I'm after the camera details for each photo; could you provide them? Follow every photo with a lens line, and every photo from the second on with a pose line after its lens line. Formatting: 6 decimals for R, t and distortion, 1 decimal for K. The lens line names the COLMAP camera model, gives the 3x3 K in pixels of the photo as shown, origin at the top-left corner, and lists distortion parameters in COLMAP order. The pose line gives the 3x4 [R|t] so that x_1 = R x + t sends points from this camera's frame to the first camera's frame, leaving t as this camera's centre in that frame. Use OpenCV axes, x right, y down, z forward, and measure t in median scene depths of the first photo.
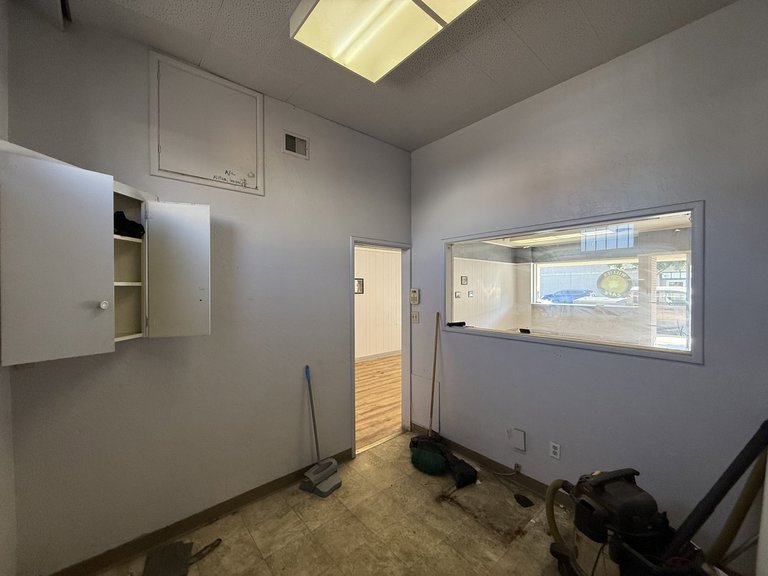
lens RADIAL K [[305.2, 0, 382.1], [0, 305.2, 289.4], [0, 0, 1]] dist [-0.000084, -0.000971]
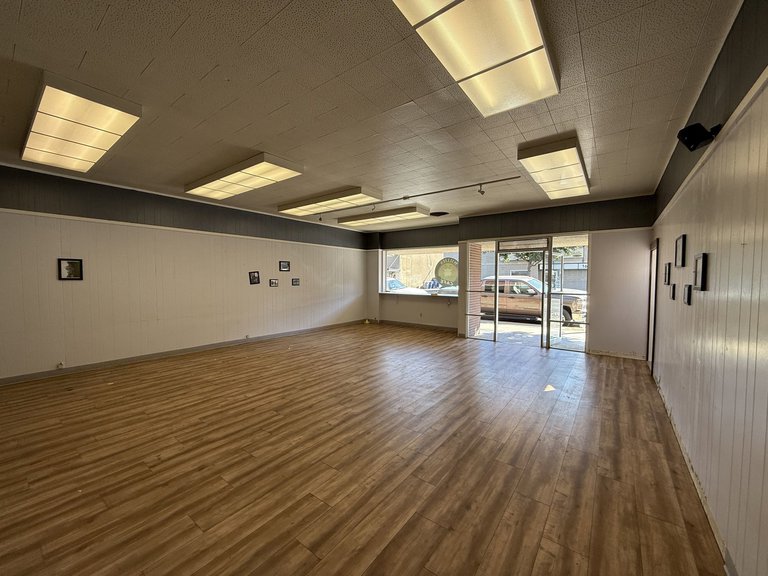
lens RADIAL K [[305.2, 0, 382.1], [0, 305.2, 289.4], [0, 0, 1]] dist [-0.000084, -0.000971]
pose [[0.978221, -0.001346, 0.207562, 1.547418], [-0.005769, 0.999416, 0.033670, 0.023307], [-0.207487, -0.034135, 0.977642, 0.411586]]
